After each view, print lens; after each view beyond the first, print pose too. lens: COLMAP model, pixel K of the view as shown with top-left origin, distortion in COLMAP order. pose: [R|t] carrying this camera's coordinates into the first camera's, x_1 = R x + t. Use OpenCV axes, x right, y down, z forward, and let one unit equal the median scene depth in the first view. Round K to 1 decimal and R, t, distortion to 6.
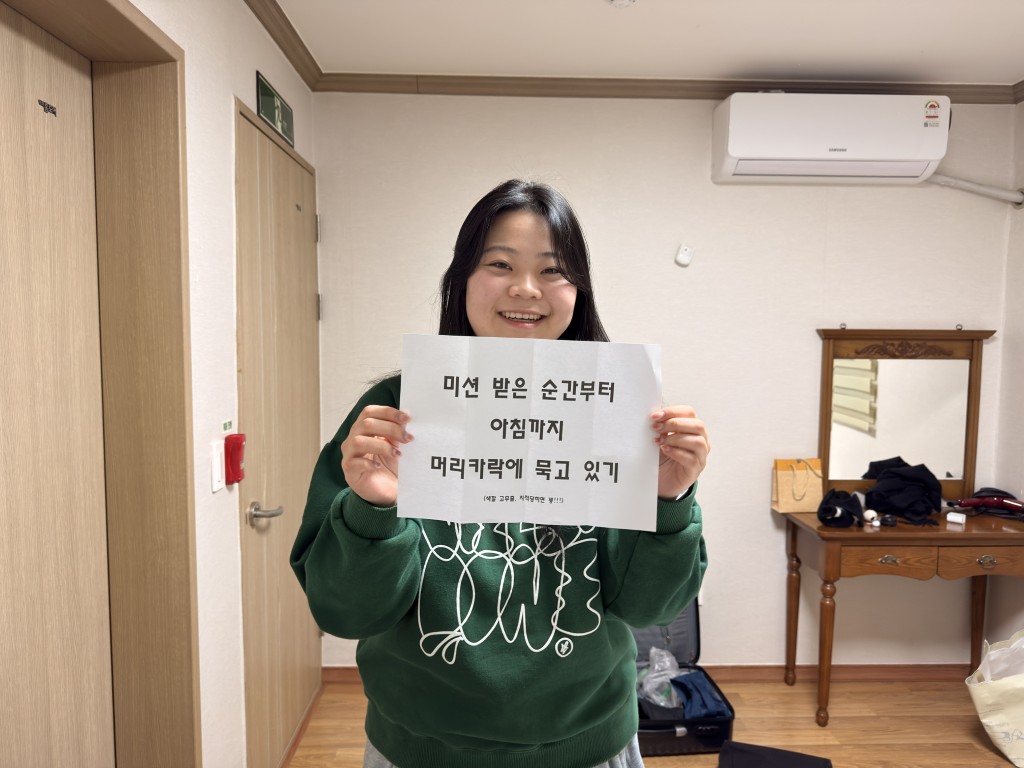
lens RADIAL K [[723.9, 0, 517.8], [0, 723.9, 383.1], [0, 0, 1]] dist [0.008720, -0.017952]
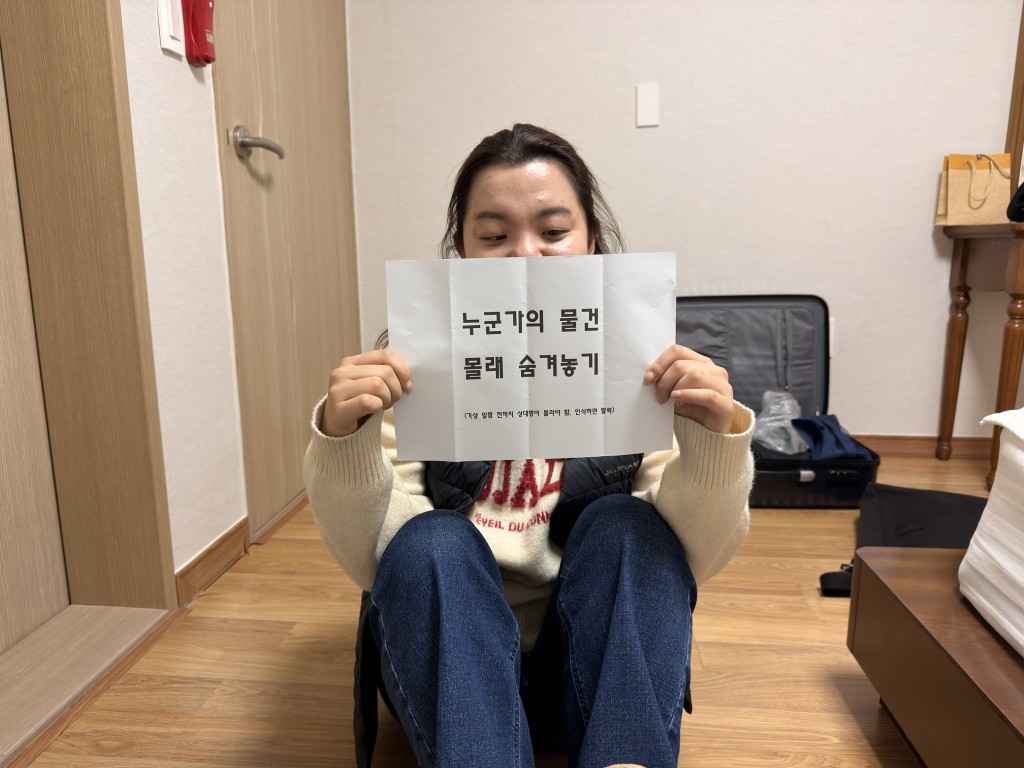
lens RADIAL K [[723.9, 0, 520.6], [0, 723.9, 383.2], [0, 0, 1]] dist [0.008720, -0.017952]
pose [[0.993927, 0.014045, -0.109137, 0.007276], [-0.001224, 0.993171, 0.116663, 0.276853], [0.110030, -0.115821, 0.987157, 0.212364]]
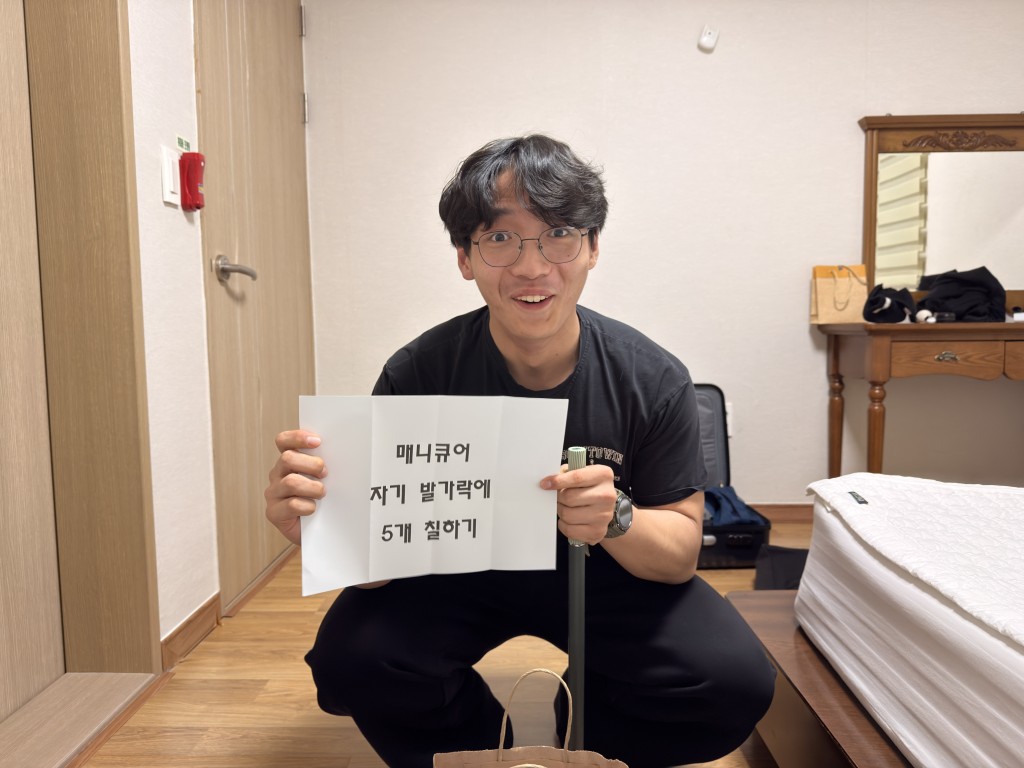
lens RADIAL K [[723.9, 0, 512.6], [0, 723.9, 382.8], [0, 0, 1]] dist [0.008720, -0.017952]
pose [[0.998853, -0.015778, -0.045206, 0.025858], [0.016052, 0.999855, 0.005691, 0.261746], [0.045109, -0.006410, 0.998961, 0.100372]]
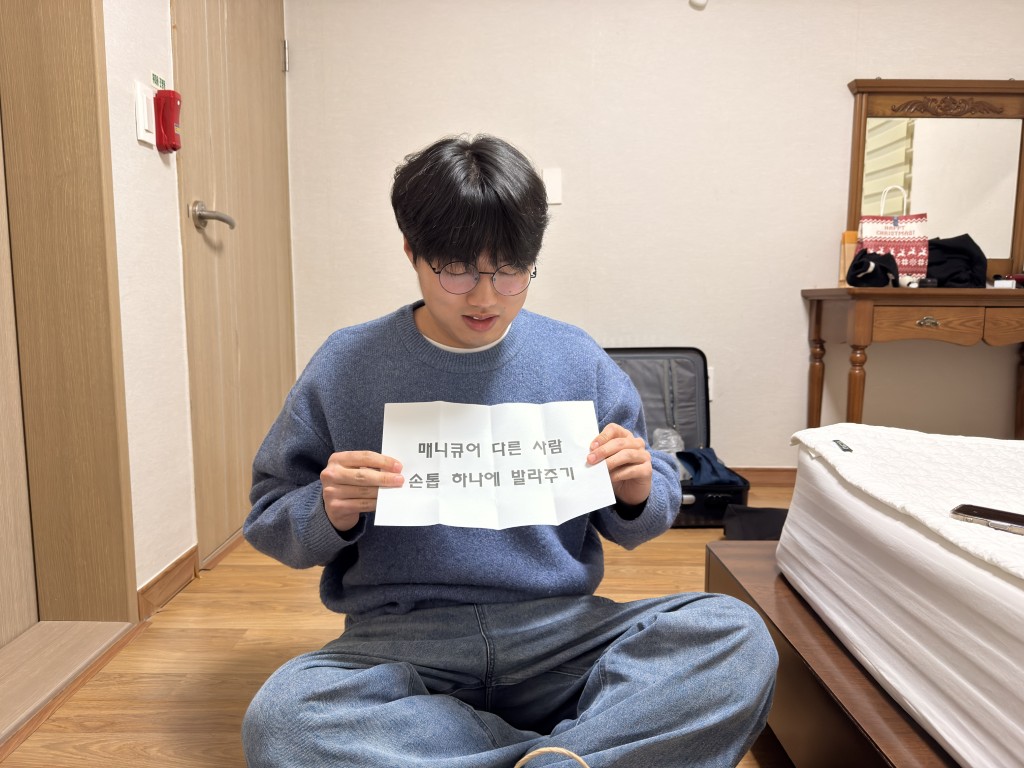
lens RADIAL K [[723.9, 0, 513.5], [0, 723.9, 386.1], [0, 0, 1]] dist [0.008720, -0.017952]
pose [[0.999873, 0.000023, -0.015910, 0.020964], [0.000698, 0.998972, 0.045318, 0.281212], [0.015894, -0.045323, 0.998846, 0.106882]]
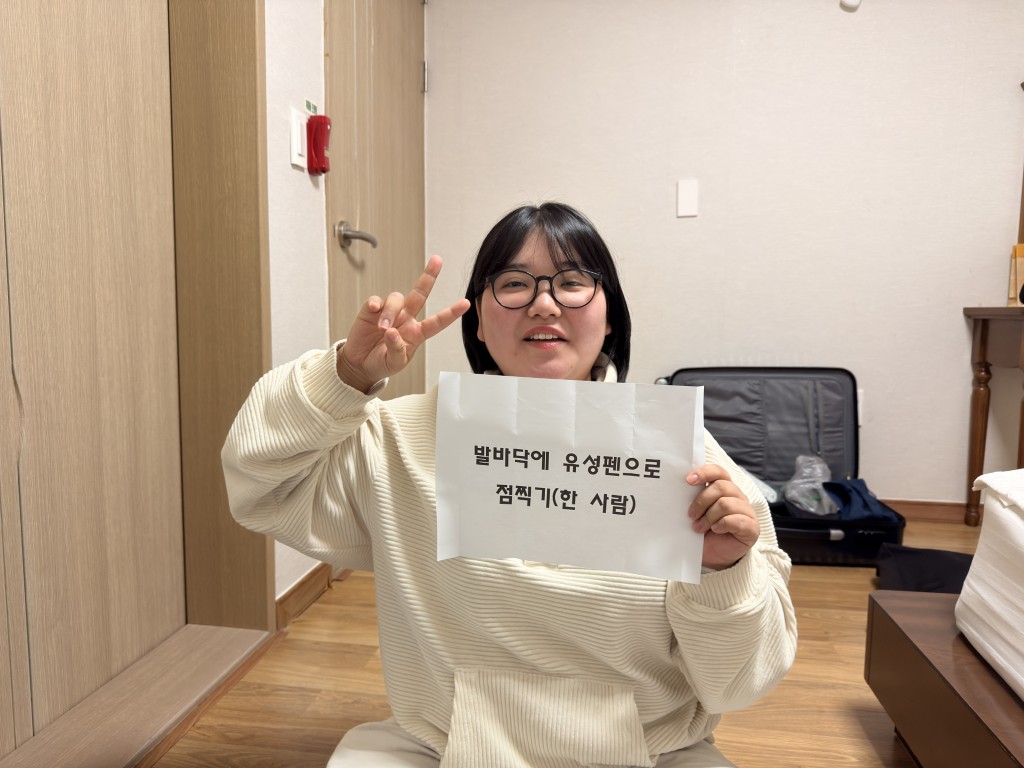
lens RADIAL K [[723.9, 0, 521.7], [0, 723.9, 373.9], [0, 0, 1]] dist [0.008720, -0.017952]
pose [[0.986425, 0.020359, -0.162948, 0.002089], [-0.017638, 0.999680, 0.018126, 0.270724], [0.163265, -0.015006, 0.986468, 0.123389]]
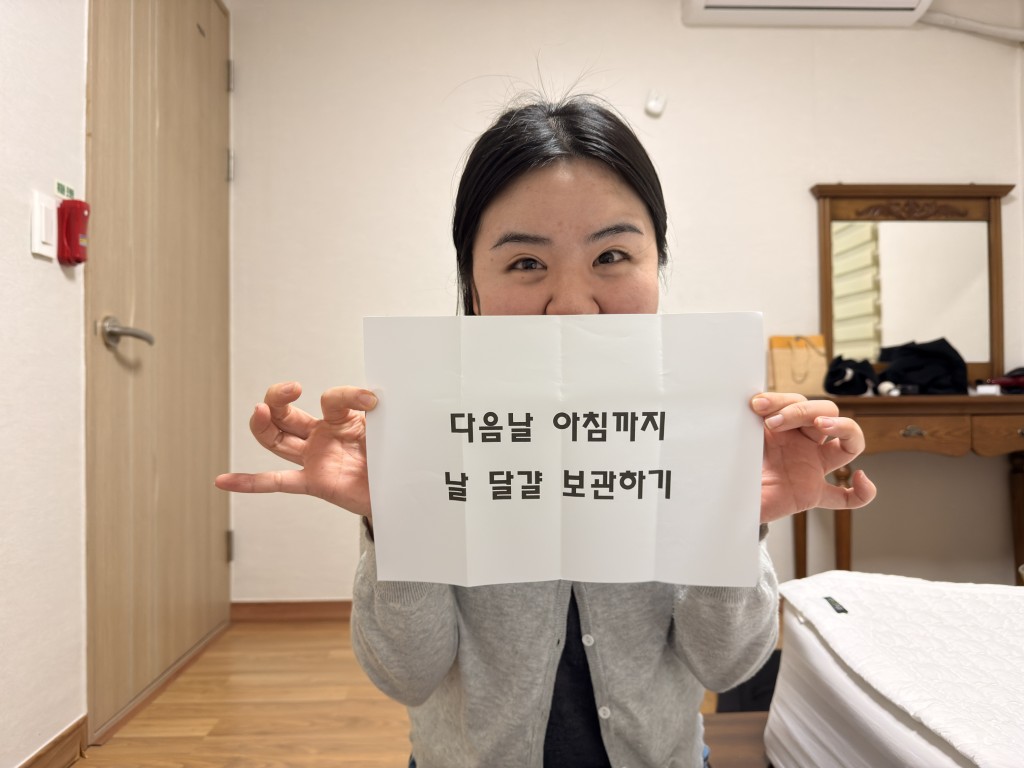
lens RADIAL K [[723.9, 0, 515.6], [0, 723.9, 386.0], [0, 0, 1]] dist [0.008720, -0.017952]
pose [[0.999791, -0.016928, 0.011424, 0.051942], [0.017885, 0.995811, -0.089665, 0.257774], [-0.009858, 0.089851, 0.995906, 0.179551]]
